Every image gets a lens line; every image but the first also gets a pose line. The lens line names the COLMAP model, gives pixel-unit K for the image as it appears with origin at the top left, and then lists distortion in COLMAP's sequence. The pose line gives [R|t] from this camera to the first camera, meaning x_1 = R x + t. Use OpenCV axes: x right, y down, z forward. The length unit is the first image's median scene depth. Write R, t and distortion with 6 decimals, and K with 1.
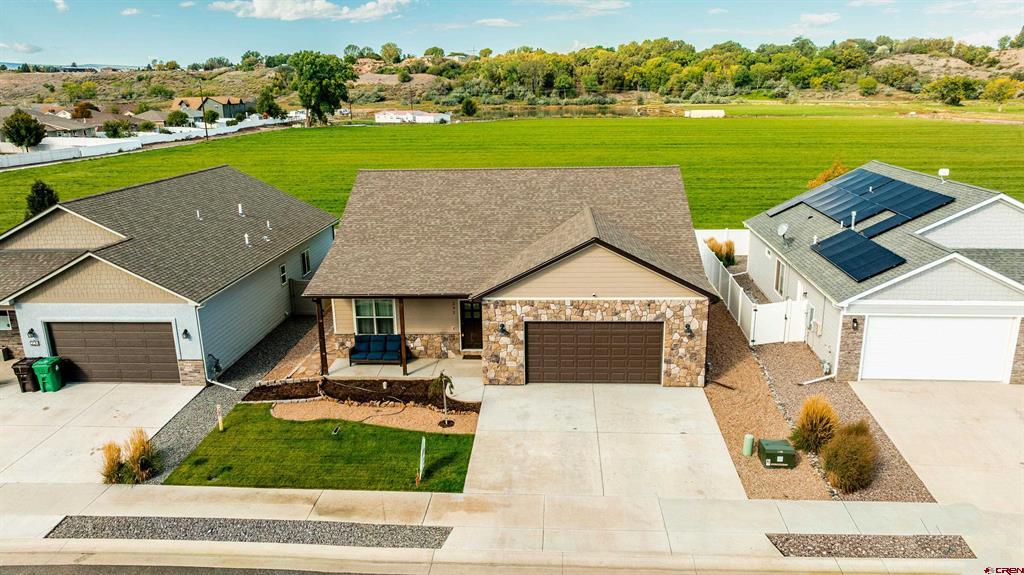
lens RADIAL K [[727.2, 0, 510.5], [0, 727.2, 286.2], [0, 0, 1]] dist [-0.040362, 0.045366]
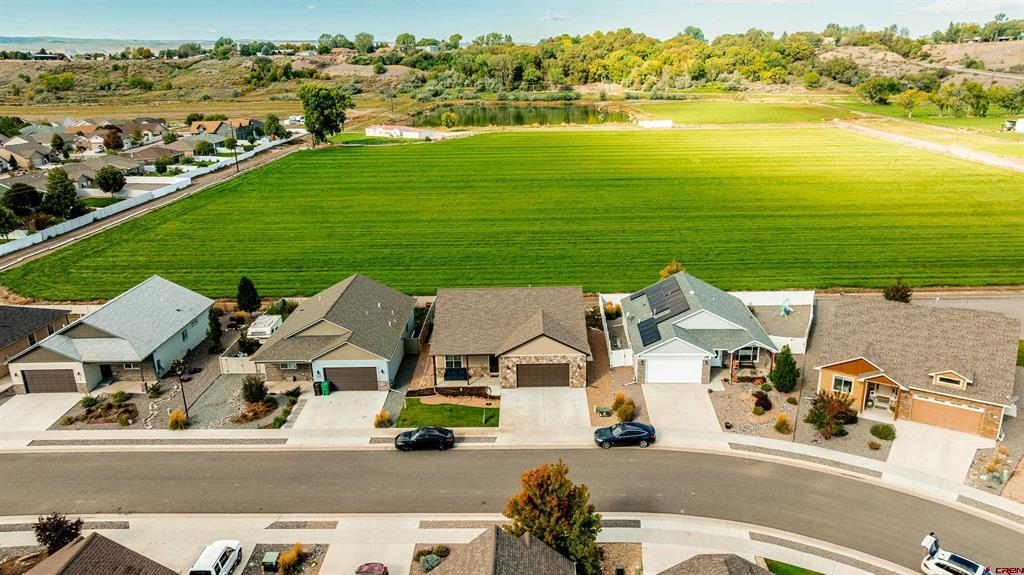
lens RADIAL K [[727.2, 0, 510.5], [0, 727.2, 286.2], [0, 0, 1]] dist [-0.040362, 0.045366]
pose [[0.999096, -0.018769, 0.038151, -0.015594], [0.017327, 0.999136, 0.037779, -0.053669], [-0.038827, -0.037084, 0.998558, -0.258567]]
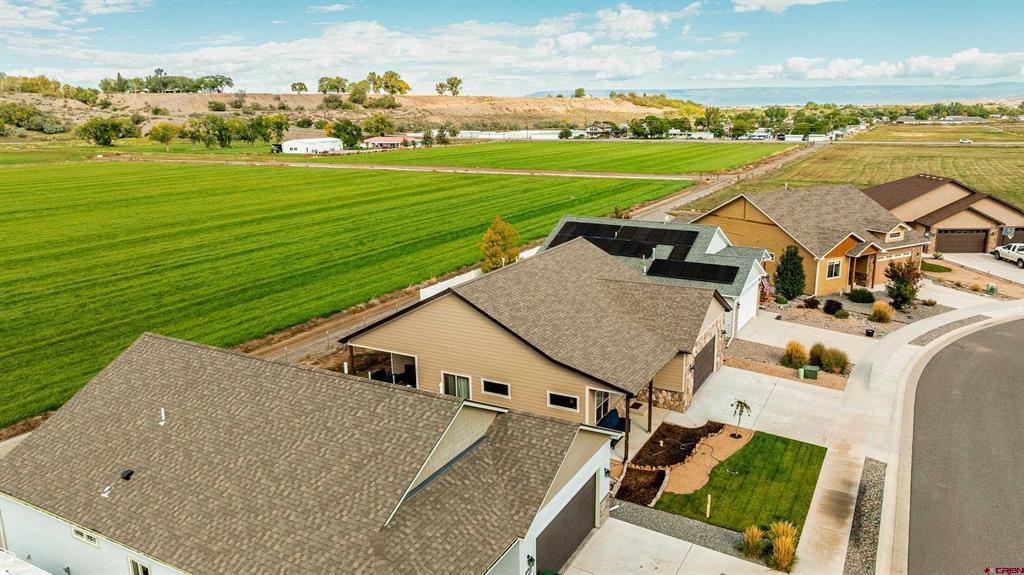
lens RADIAL K [[727.2, 0, 510.5], [0, 727.2, 286.2], [0, 0, 1]] dist [-0.040362, 0.045366]
pose [[0.434310, -0.204214, 0.877309, -0.222931], [0.243958, 0.964228, 0.103676, -0.052965], [-0.867098, 0.168999, 0.468593, 0.101954]]
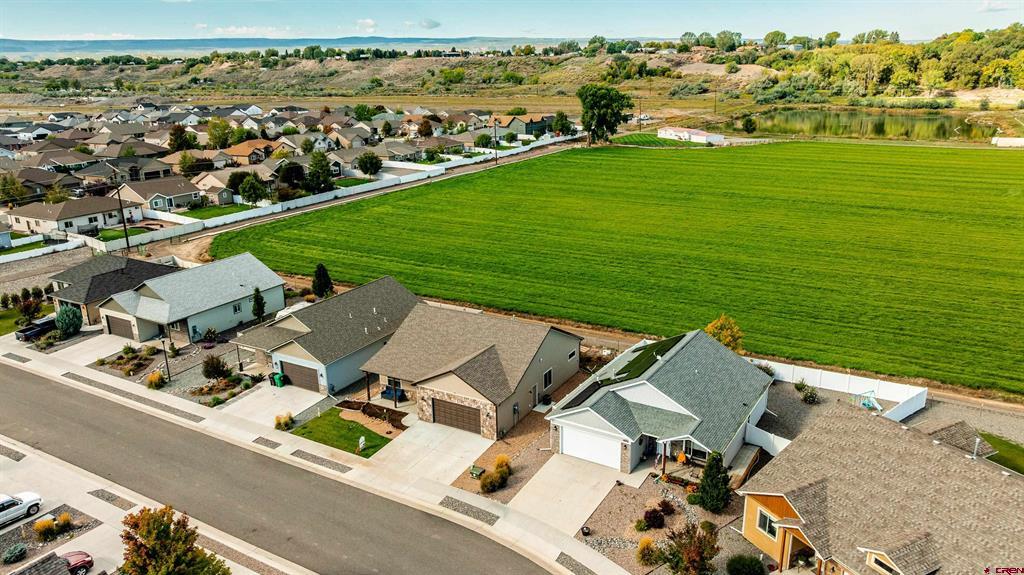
lens RADIAL K [[727.2, 0, 510.5], [0, 727.2, 286.2], [0, 0, 1]] dist [-0.040362, 0.045366]
pose [[0.895044, 0.129823, -0.426664, 0.200334], [-0.113272, 0.991496, 0.064068, -0.081164], [0.431353, -0.009014, 0.902138, -0.169261]]
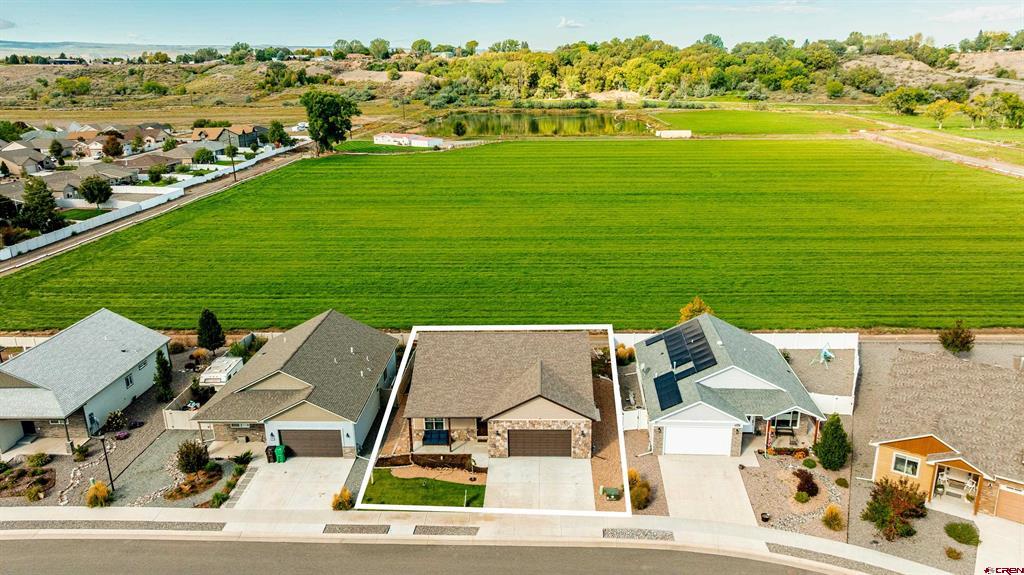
lens RADIAL K [[727.2, 0, 510.5], [0, 727.2, 286.2], [0, 0, 1]] dist [-0.040362, 0.045366]
pose [[0.999825, -0.006196, 0.017678, -0.001220], [0.005686, 0.999570, 0.028757, -0.072106], [-0.017849, -0.028651, 0.999430, -0.187766]]
